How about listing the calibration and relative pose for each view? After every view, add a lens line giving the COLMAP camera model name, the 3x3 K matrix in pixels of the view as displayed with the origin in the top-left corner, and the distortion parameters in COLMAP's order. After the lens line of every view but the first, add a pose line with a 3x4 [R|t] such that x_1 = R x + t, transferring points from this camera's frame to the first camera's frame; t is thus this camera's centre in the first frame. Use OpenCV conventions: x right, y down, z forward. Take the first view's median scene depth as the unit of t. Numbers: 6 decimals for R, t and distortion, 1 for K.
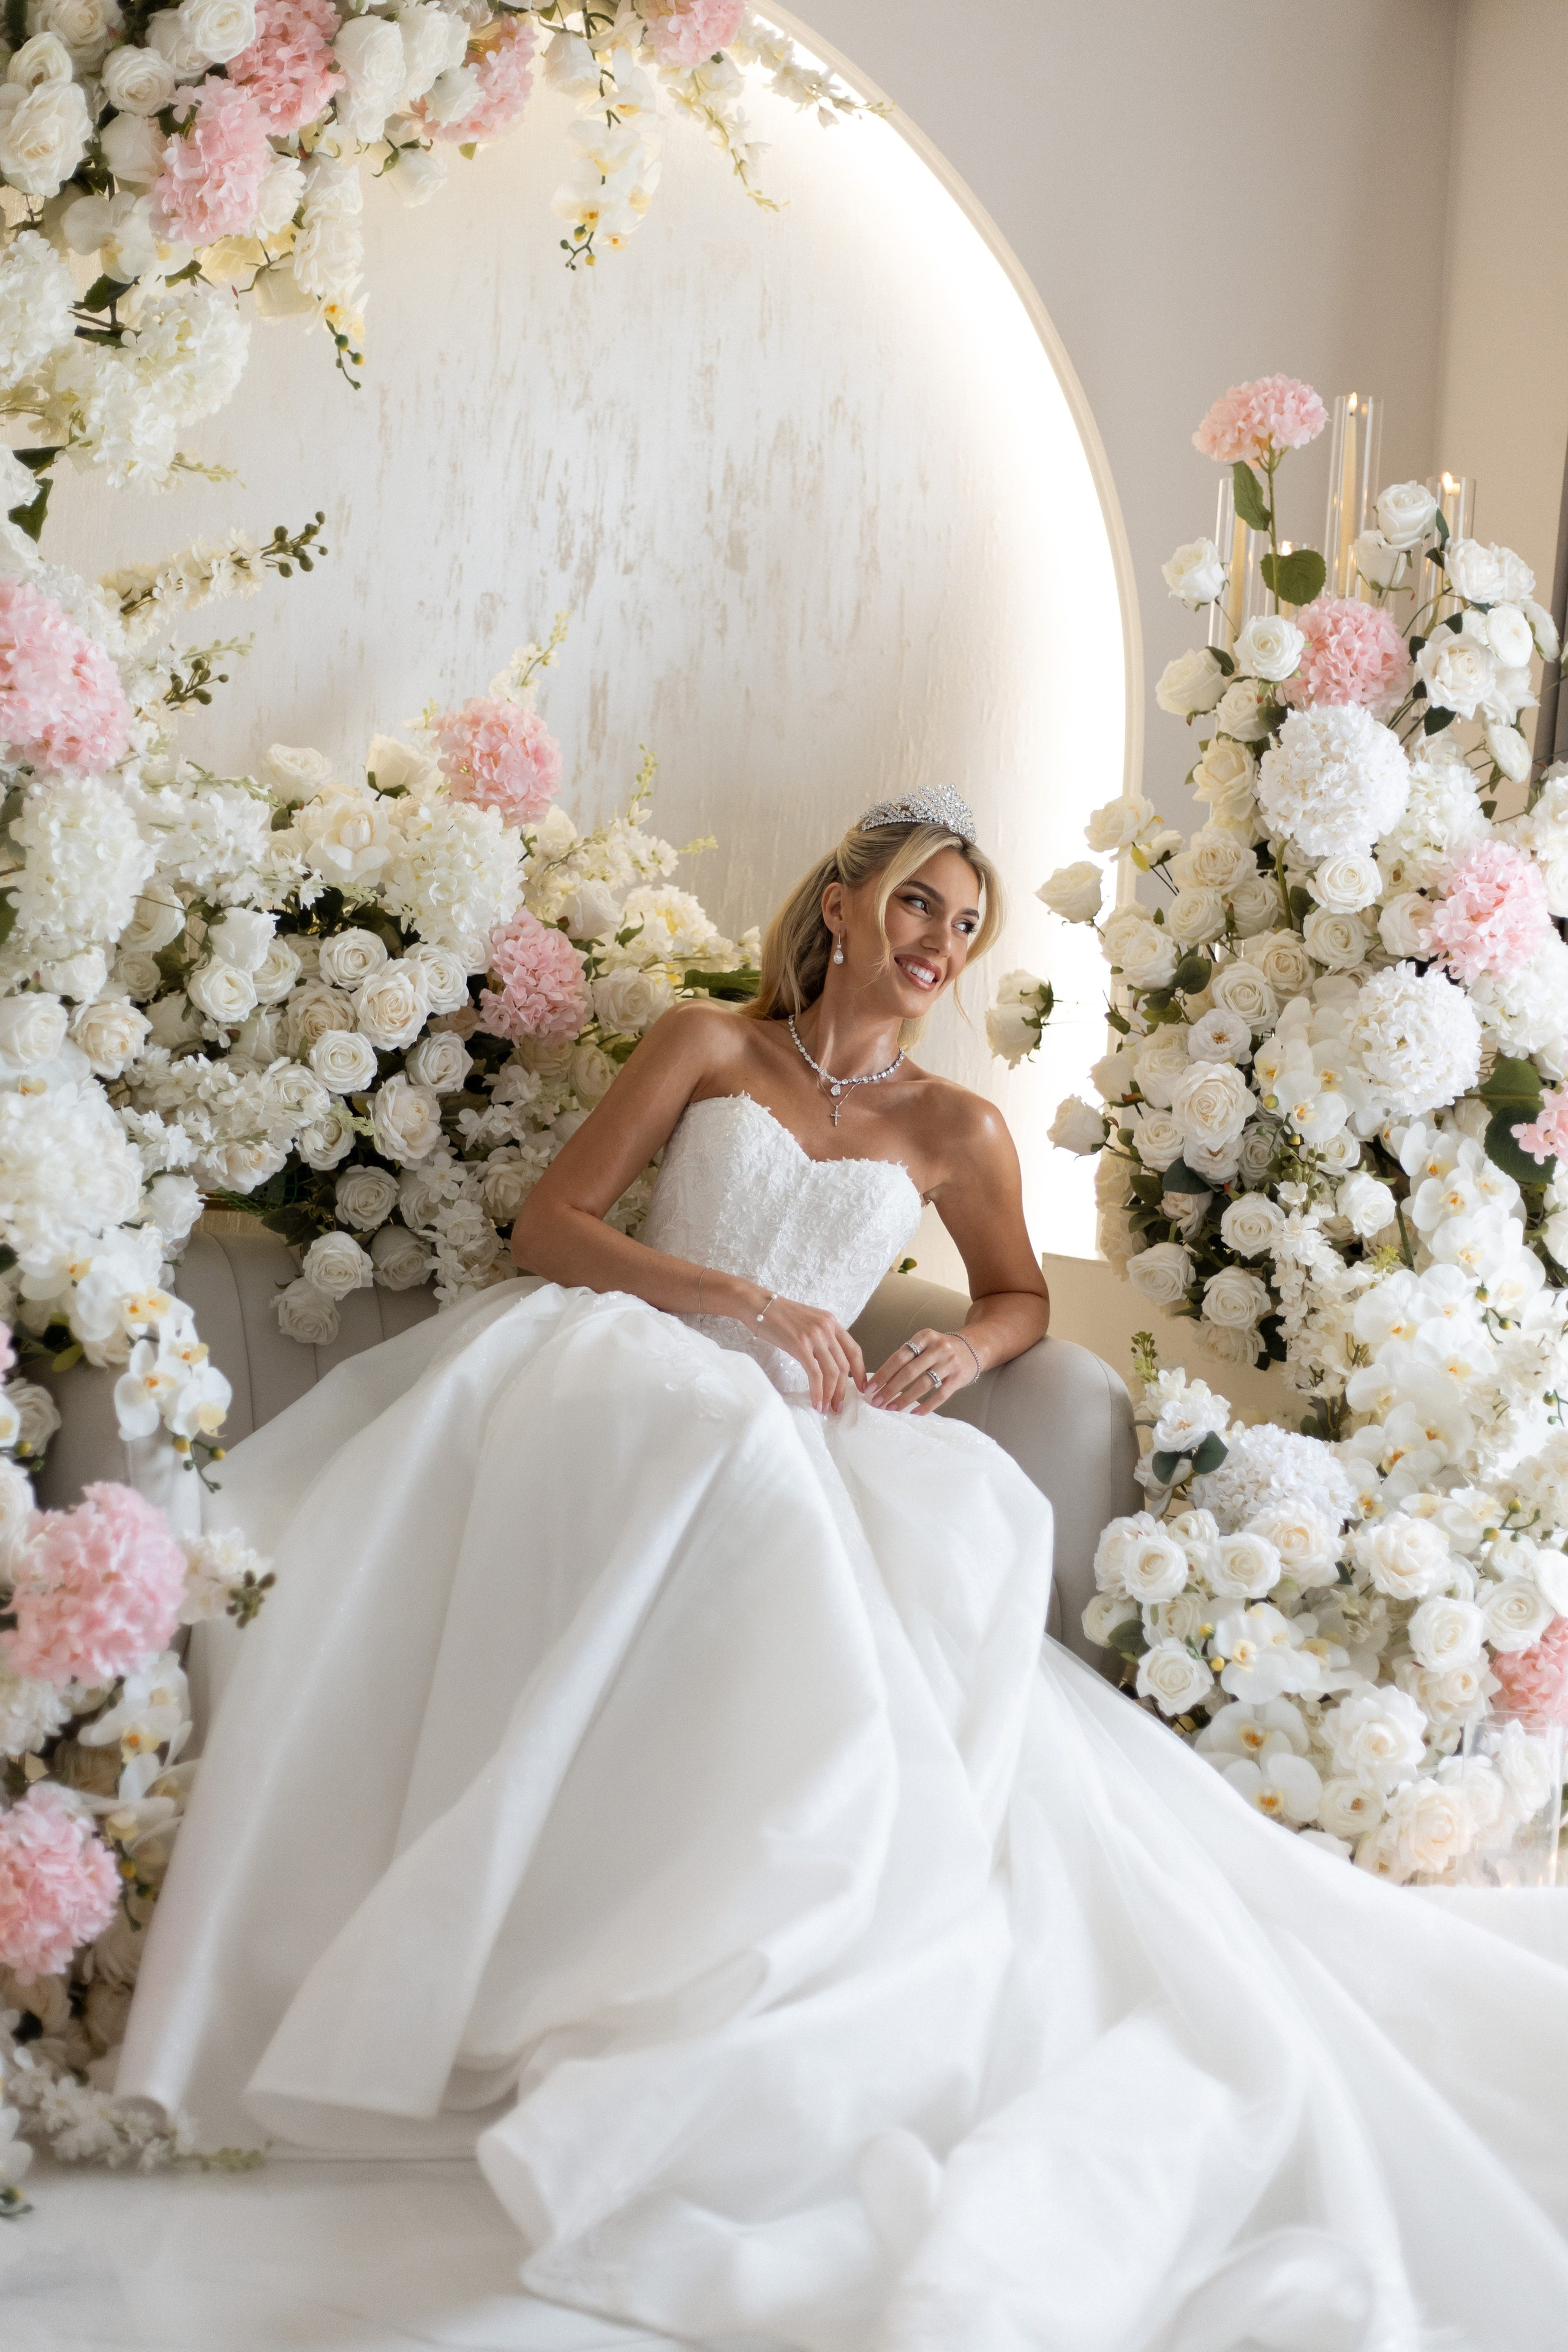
lens RADIAL K [[3571.8, 0, 831.9], [0, 3571.8, 1172.5], [0, 0, 1]] dist [0.007607, 0.000000]
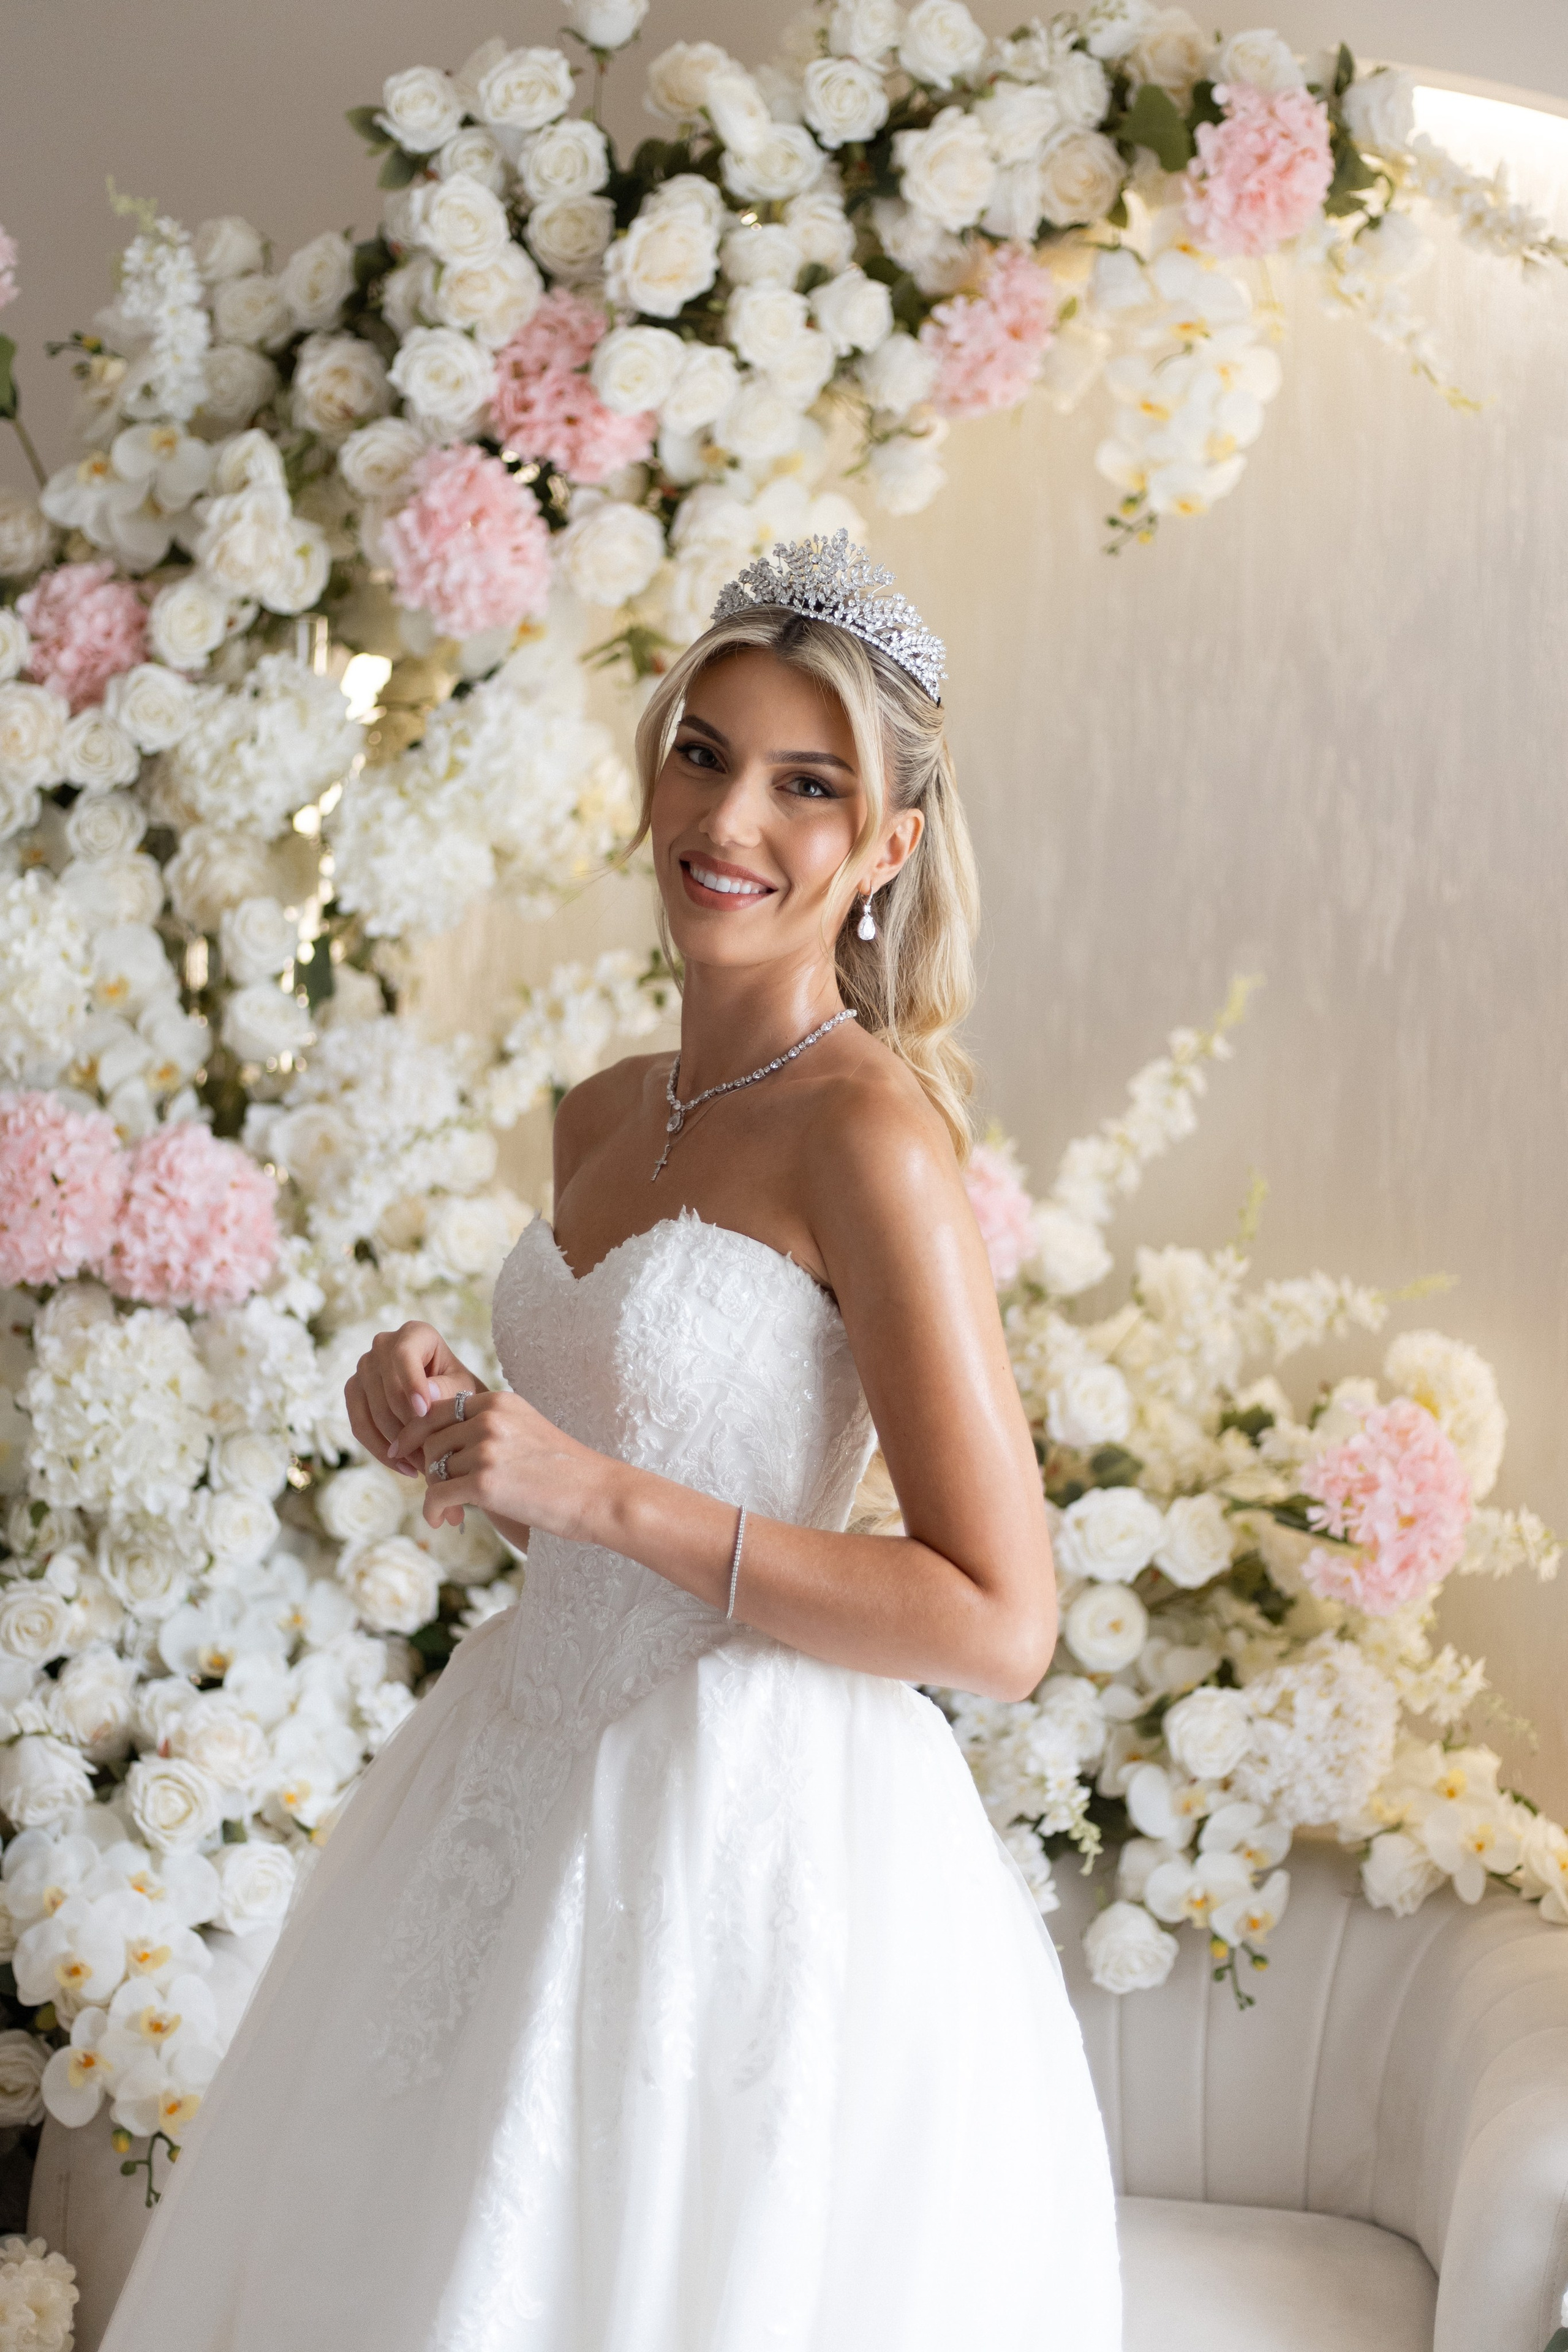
lens RADIAL K [[3698.4, 0, 769.1], [0, 3698.4, 1119.7], [0, 0, 1]] dist [0.008634, 0.000000]
pose [[0.734039, -0.028892, -0.678492, 0.418087], [0.000882, 0.999134, -0.041591, -0.103048], [0.679106, 0.029931, 0.733429, 0.389043]]
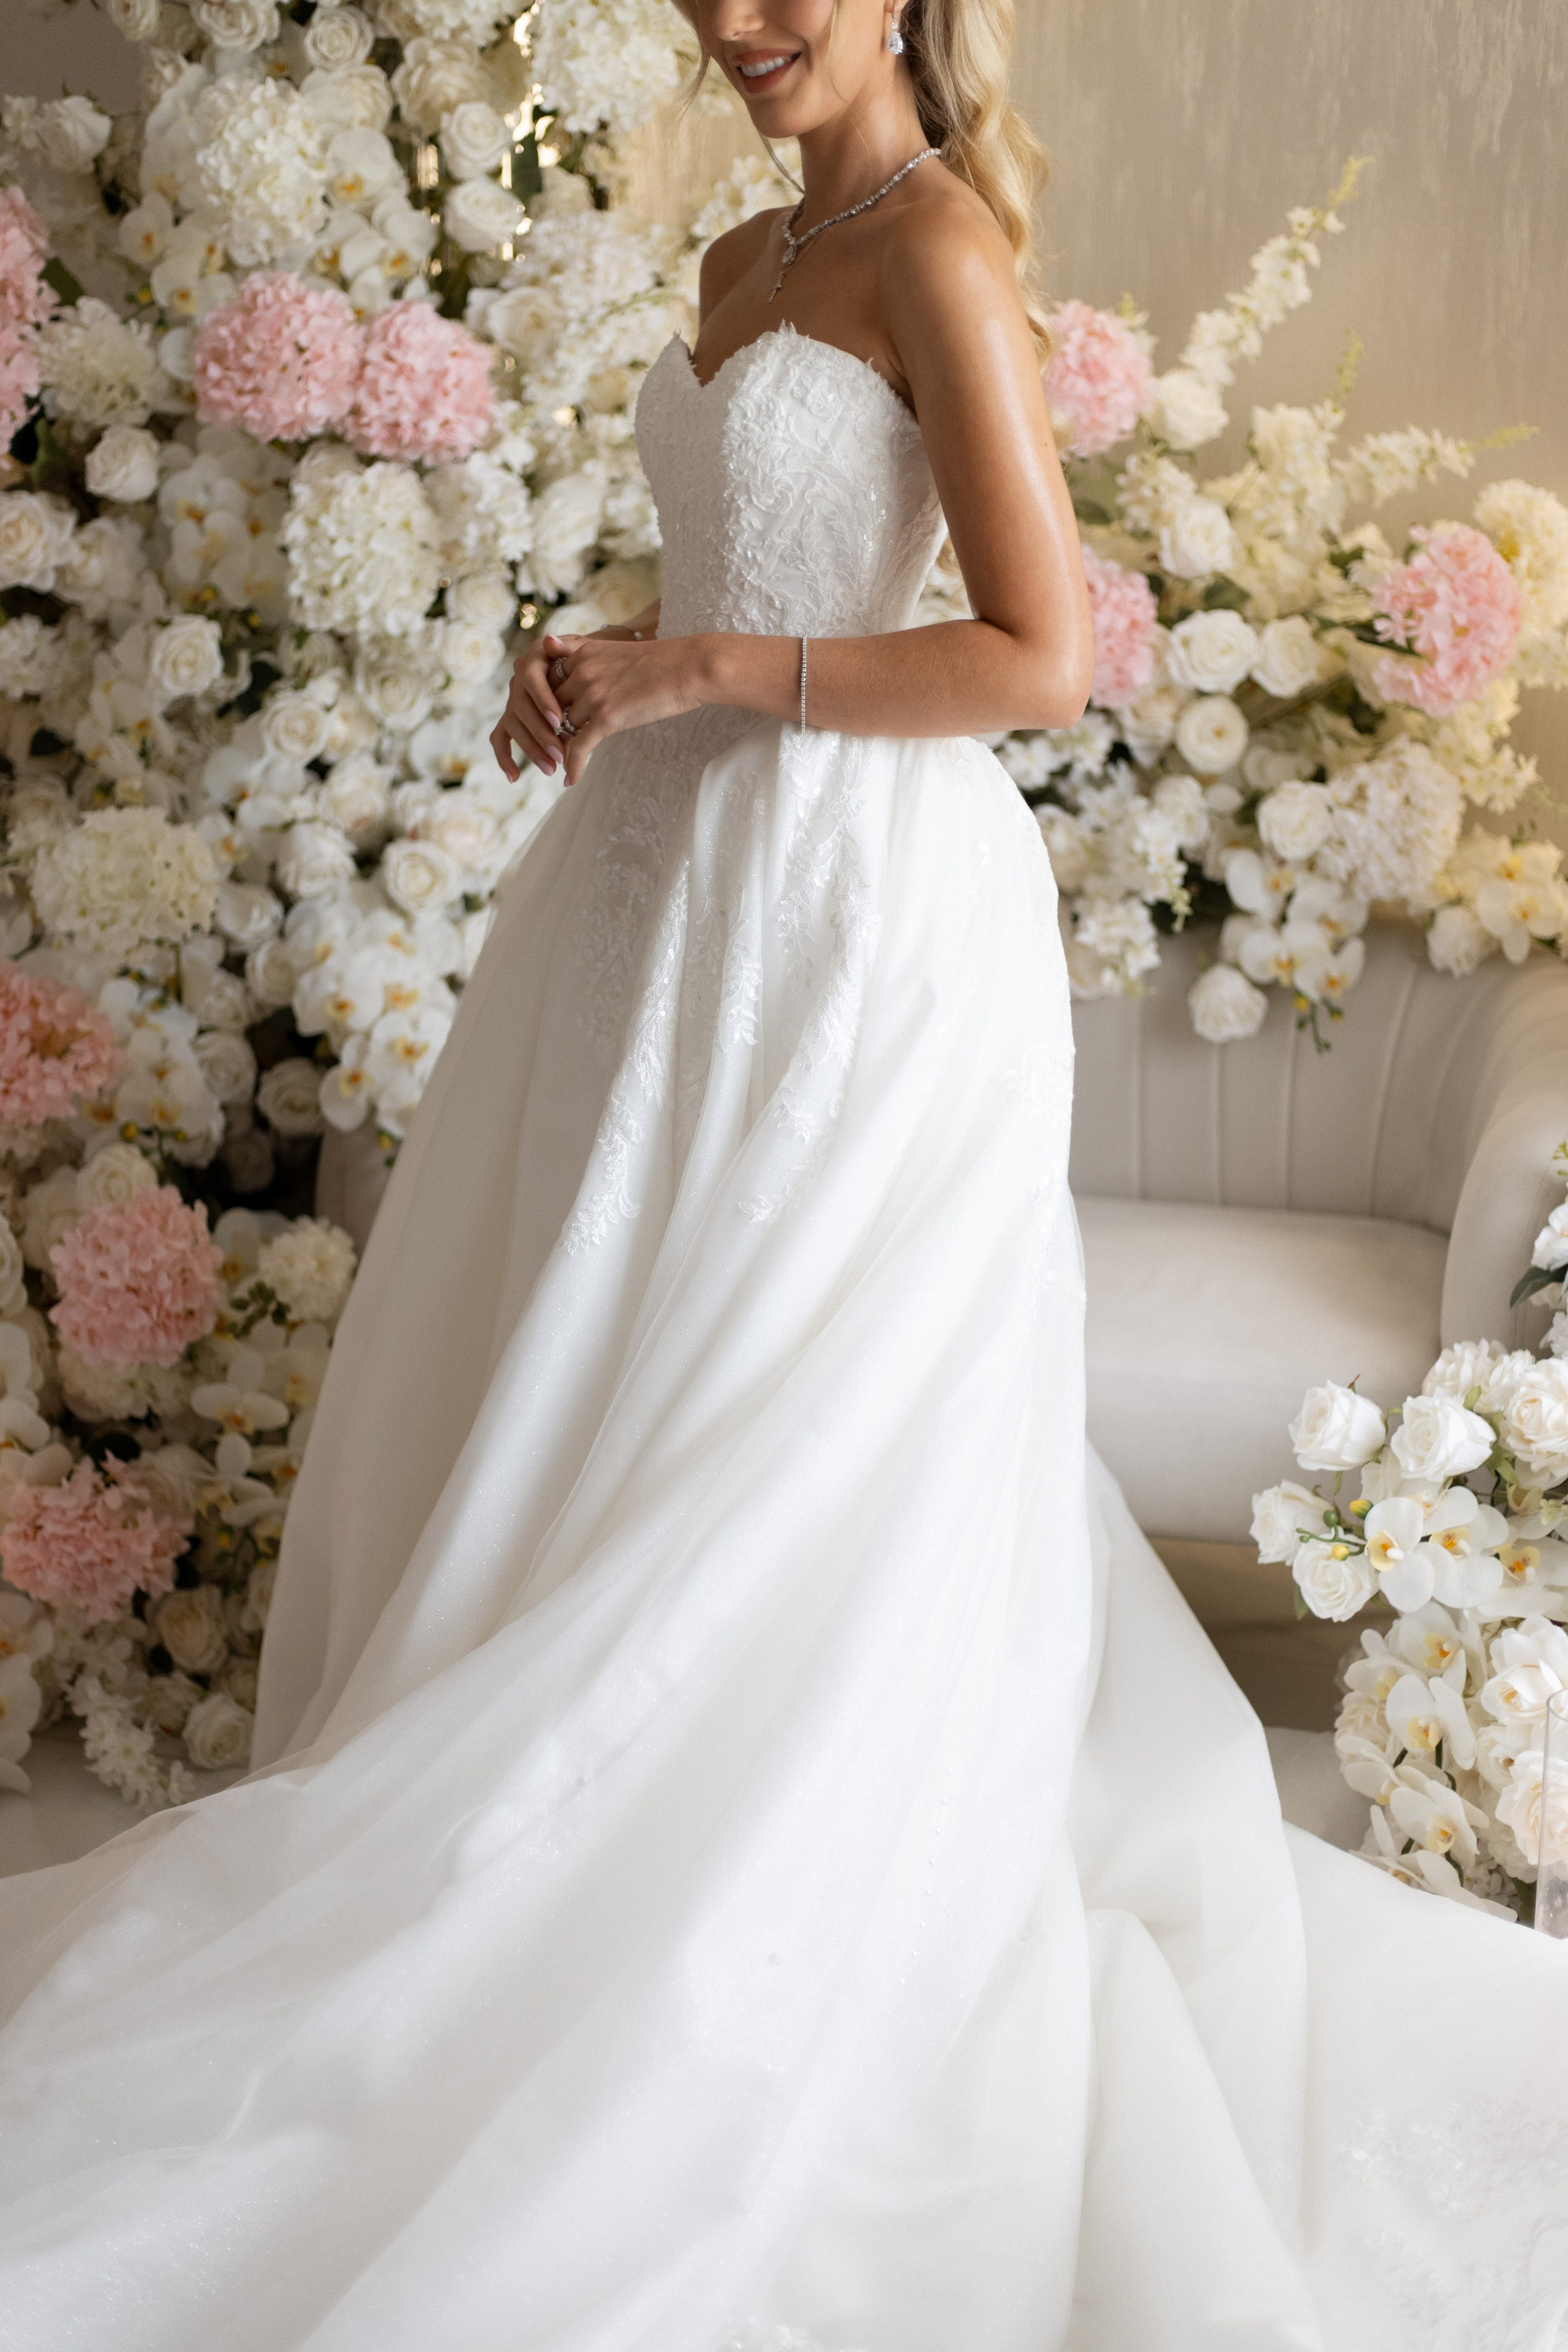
lens RADIAL K [[3530.4, 0, 793.5], [0, 3530.4, 1183.2], [0, 0, 1]] dist [0.011364, 0.000000]
pose [[0.671528, 0.118678, -0.731413, 0.518764], [0.013984, 0.984885, 0.172645, -0.070630], [0.740847, -0.126164, 0.659718, 0.348933]]
